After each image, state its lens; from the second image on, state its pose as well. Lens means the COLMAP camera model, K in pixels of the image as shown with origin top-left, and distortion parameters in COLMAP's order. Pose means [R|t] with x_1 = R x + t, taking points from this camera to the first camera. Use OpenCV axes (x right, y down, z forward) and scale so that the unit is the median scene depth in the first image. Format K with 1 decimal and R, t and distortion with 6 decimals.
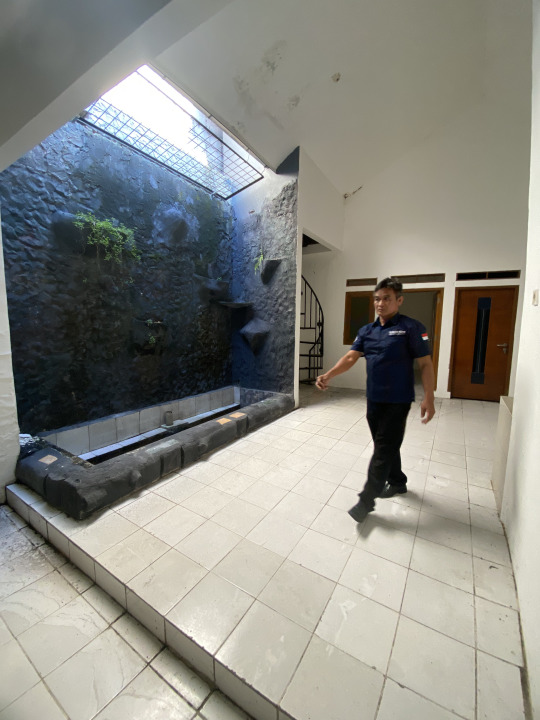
lens RADIAL K [[290.9, 0, 268.2], [0, 290.9, 359.4], [0, 0, 1]] dist [0.022719, -0.022793]
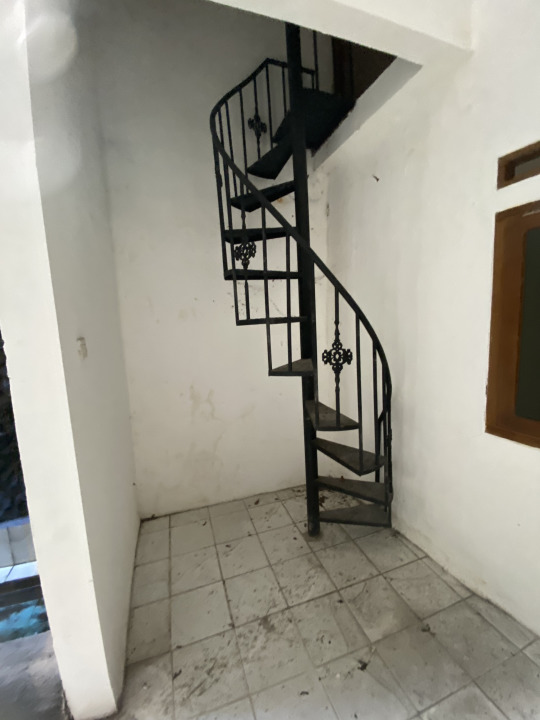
lens RADIAL K [[290.9, 0, 268.2], [0, 290.9, 359.4], [0, 0, 1]] dist [0.022719, -0.022793]
pose [[0.781616, 0.031020, -0.622988, 0.363225], [-0.023768, 0.999518, 0.019948, -0.154157], [0.623307, -0.000784, 0.781977, 0.938463]]
